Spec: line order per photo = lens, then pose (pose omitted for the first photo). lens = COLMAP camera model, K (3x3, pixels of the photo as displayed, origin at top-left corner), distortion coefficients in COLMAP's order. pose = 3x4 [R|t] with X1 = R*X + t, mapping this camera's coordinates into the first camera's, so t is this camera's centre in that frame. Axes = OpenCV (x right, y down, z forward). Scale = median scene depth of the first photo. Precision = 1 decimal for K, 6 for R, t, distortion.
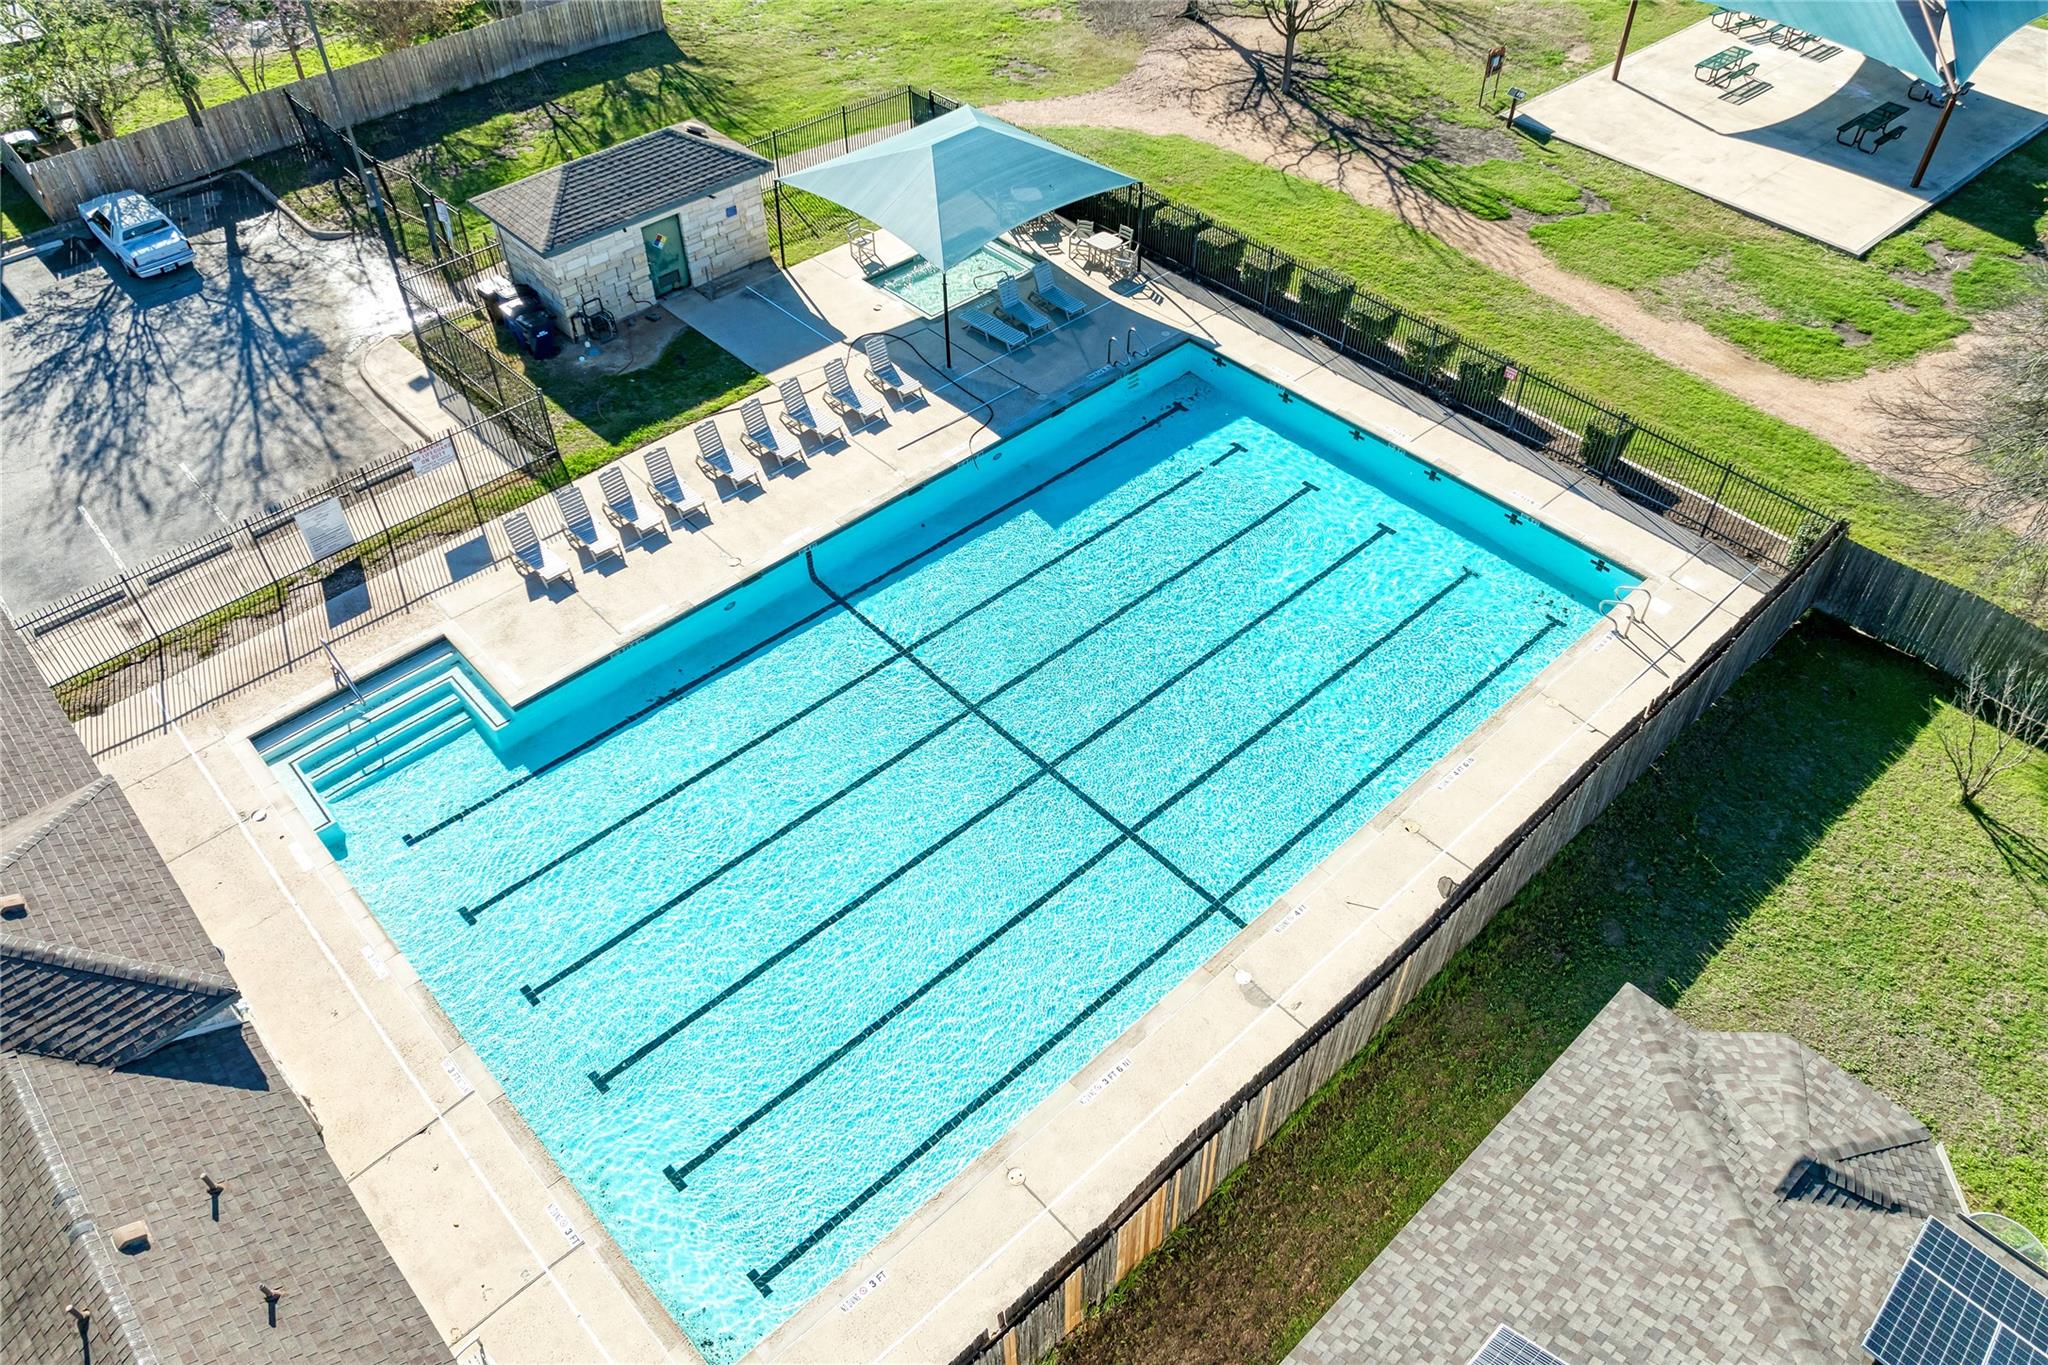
lens RADIAL K [[1420.0, 0, 1034.8], [0, 1420.0, 678.0], [0, 0, 1]] dist [-0.034413, -0.001740]
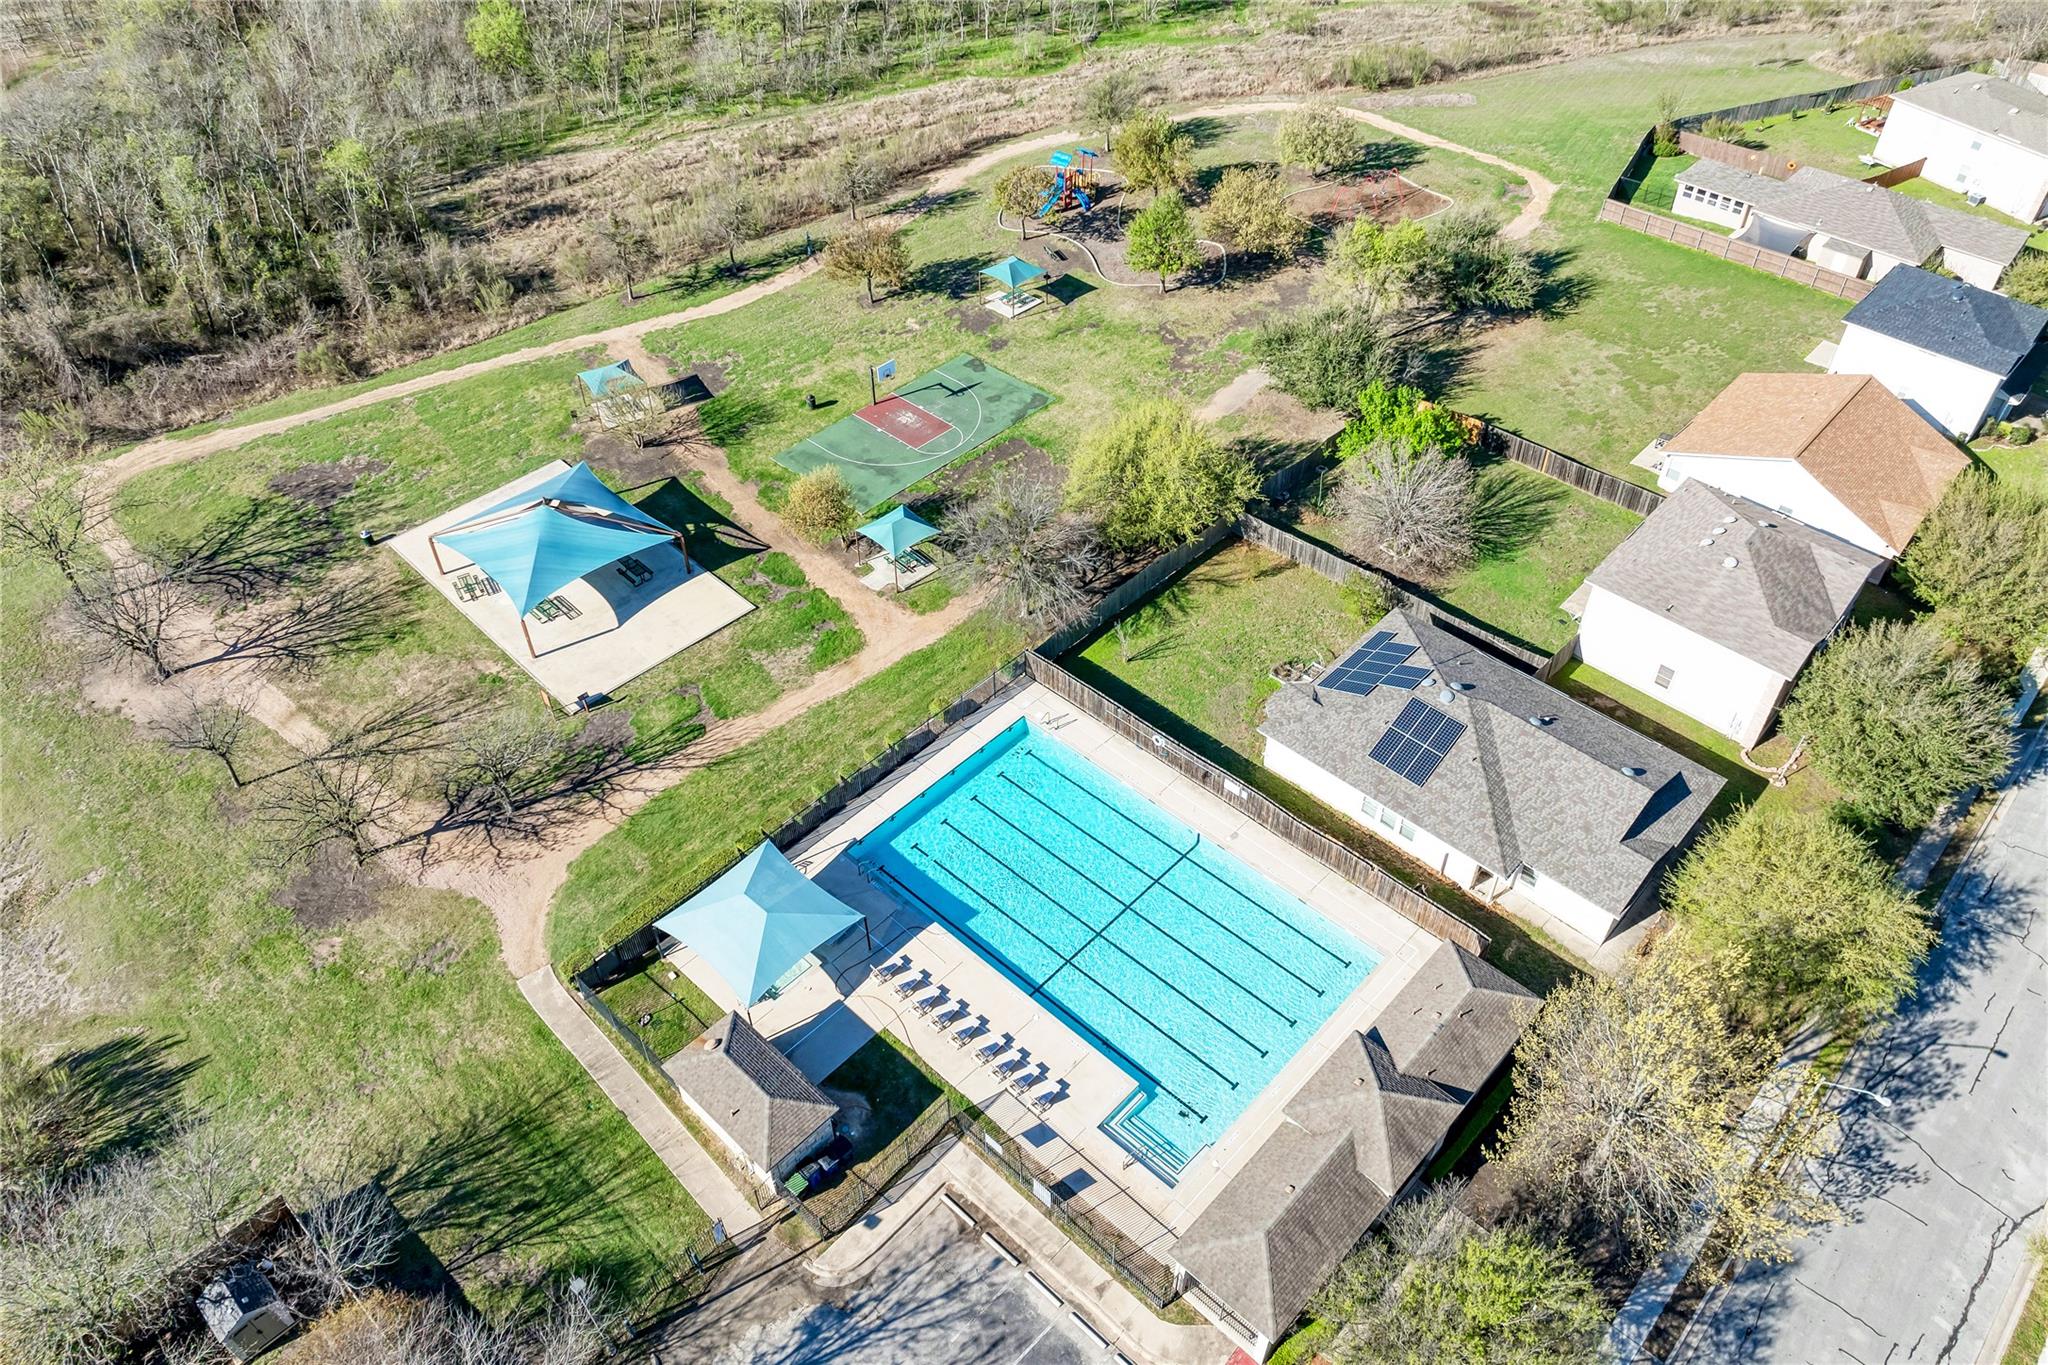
lens RADIAL K [[1420.0, 0, 1030.7], [0, 1420.0, 681.3], [0, 0, 1]] dist [-0.034413, -0.001740]
pose [[-0.064064, -0.681053, 0.729426, -1.168853], [0.715070, 0.478527, 0.509596, -1.161864], [-0.696111, 0.554237, 0.456344, -0.193031]]
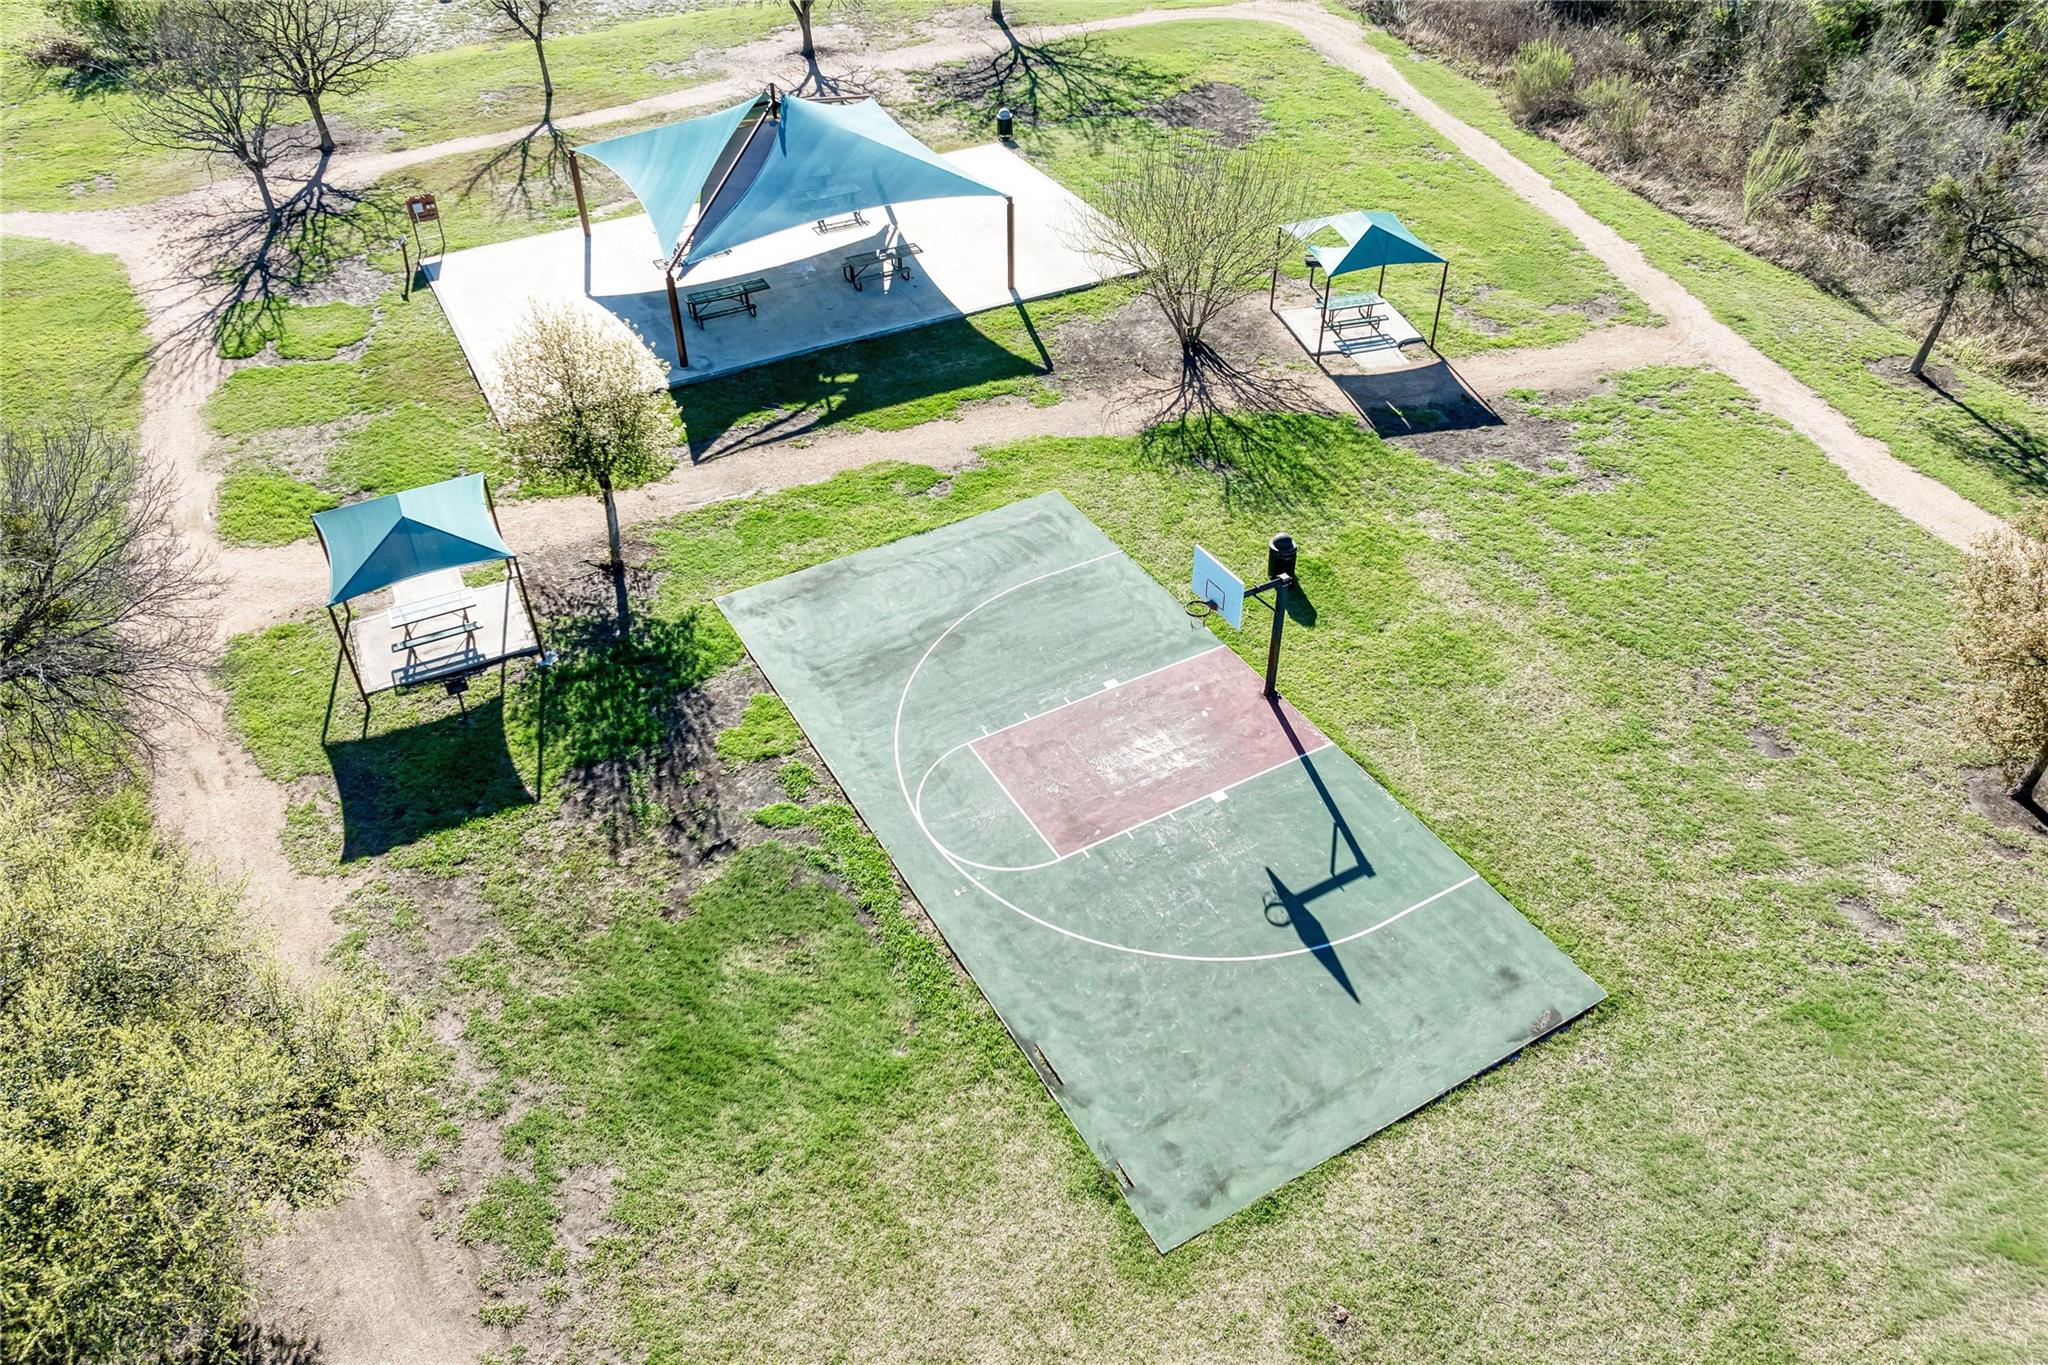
lens RADIAL K [[1420.0, 0, 1022.1], [0, 1420.0, 682.2], [0, 0, 1]] dist [-0.034413, -0.001740]
pose [[0.974113, 0.152878, -0.166531, 1.261400], [-0.167292, 0.982959, -0.076193, -0.138407], [0.152045, 0.102080, 0.983088, 0.158593]]
